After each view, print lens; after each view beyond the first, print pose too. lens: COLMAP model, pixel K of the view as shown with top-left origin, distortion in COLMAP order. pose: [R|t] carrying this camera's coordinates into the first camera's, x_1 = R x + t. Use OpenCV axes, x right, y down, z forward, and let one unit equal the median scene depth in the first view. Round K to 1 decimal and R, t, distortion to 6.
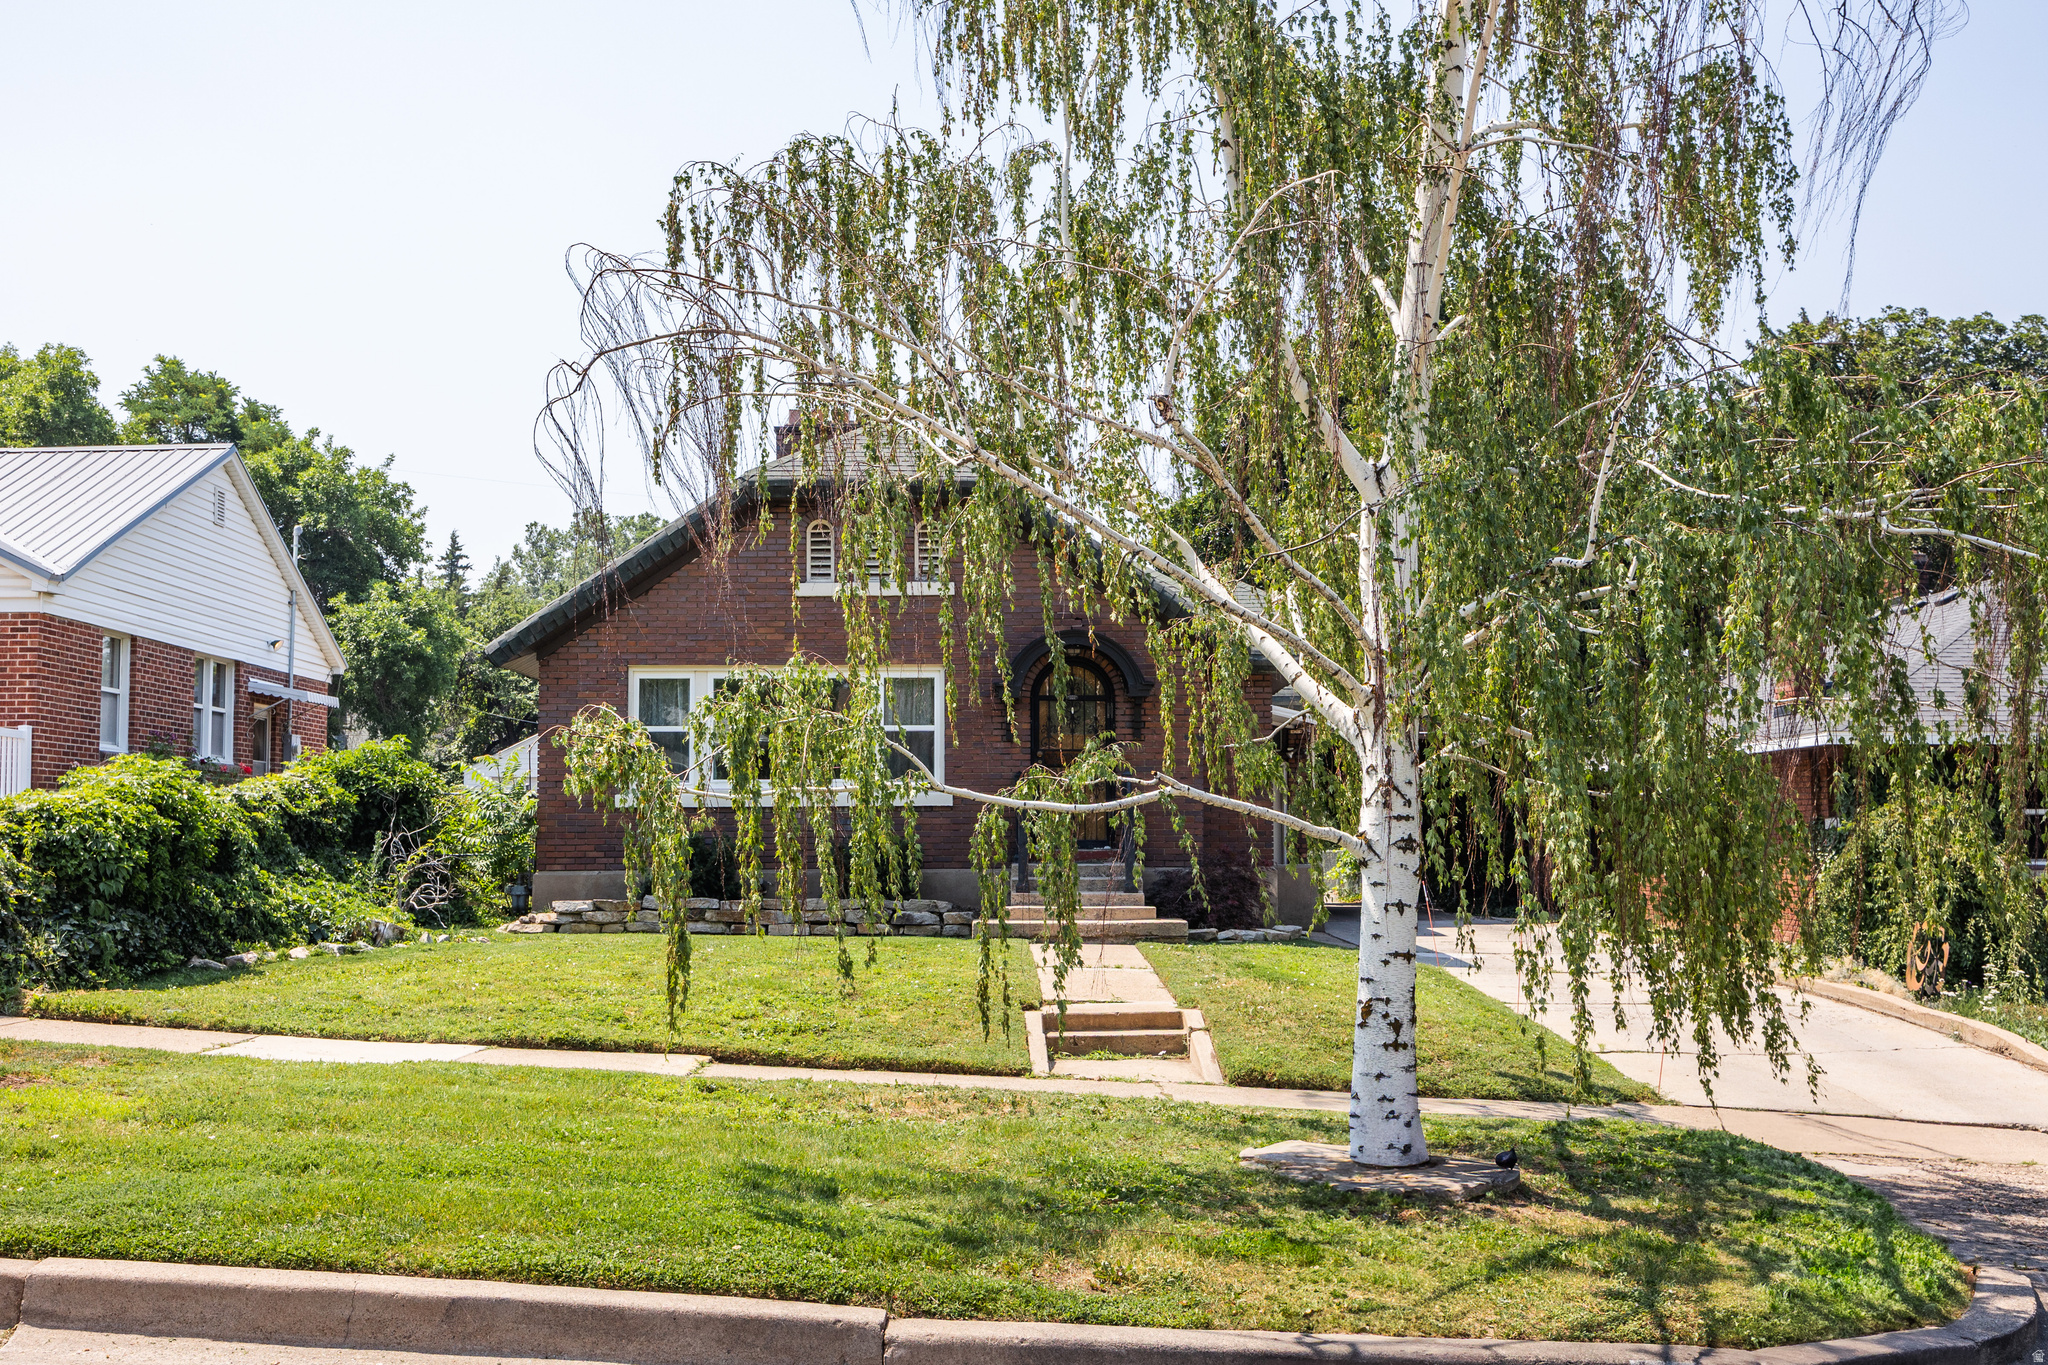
lens RADIAL K [[2087.4, 0, 1027.8], [0, 2087.4, 664.1], [0, 0, 1]] dist [0.003130, 0.000000]
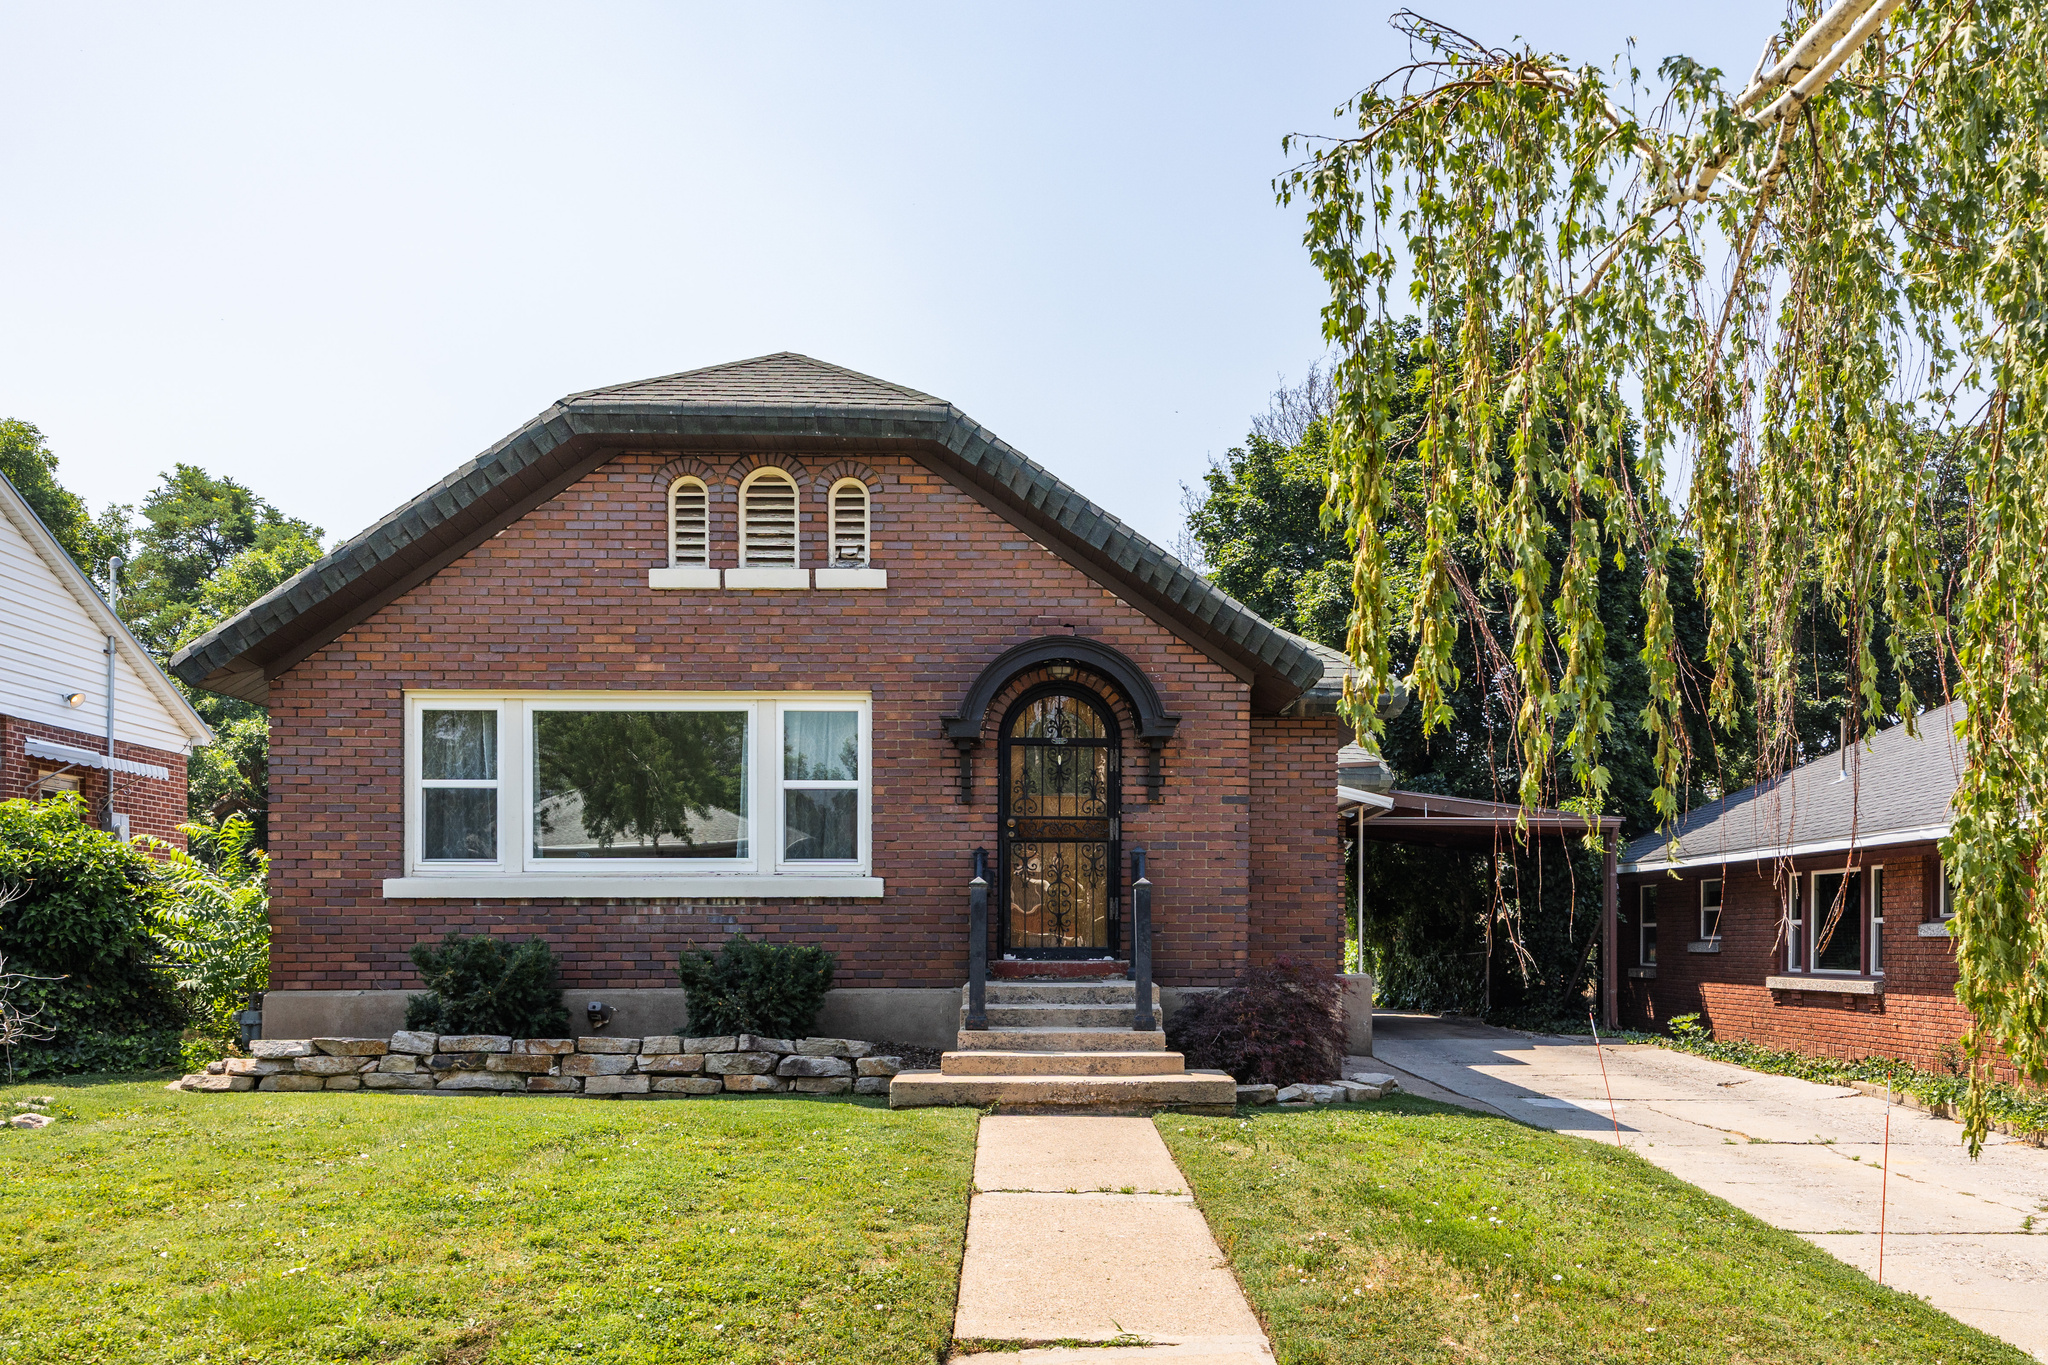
lens RADIAL K [[1603.2, 0, 1076.4], [0, 1603.2, 906.3], [0, 0, 1]] dist [0.007085, -0.004837]
pose [[0.999848, 0.003129, 0.017176, 0.019656], [-0.004219, 0.997955, 0.063783, 0.039259], [-0.016942, -0.063846, 0.997816, 0.502010]]
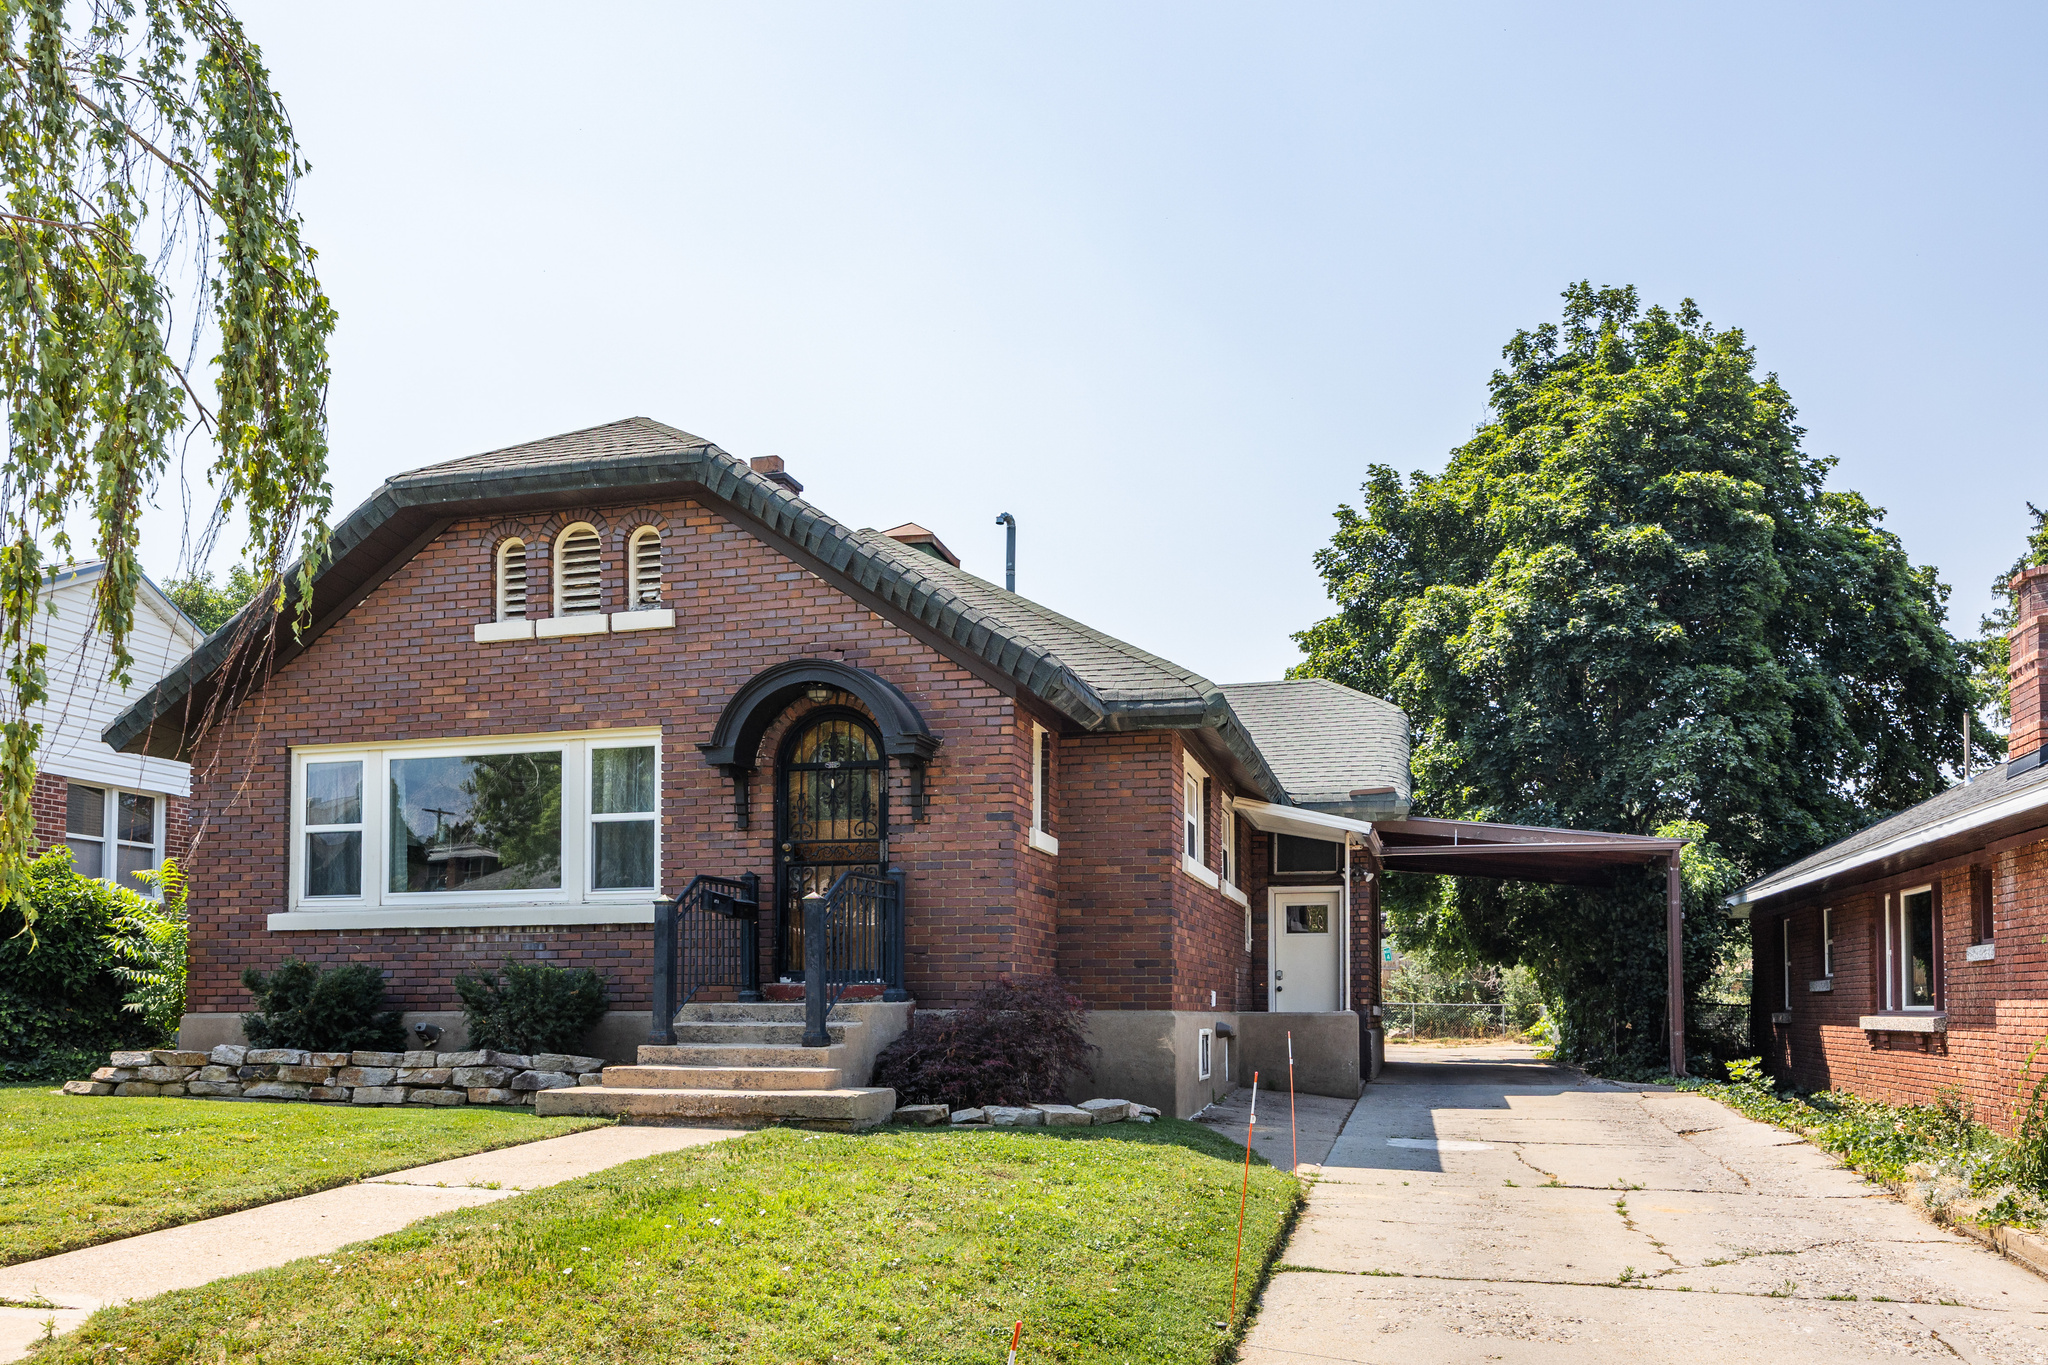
lens RADIAL K [[1559.1, 0, 1025.1], [0, 1559.1, 914.6], [0, 0, 1]] dist [-0.001935, 0.006170]
pose [[0.961856, -0.015346, -0.273124, 0.238873], [0.022208, 0.999510, 0.022050, 0.059558], [0.272652, -0.027275, 0.961726, 0.554964]]
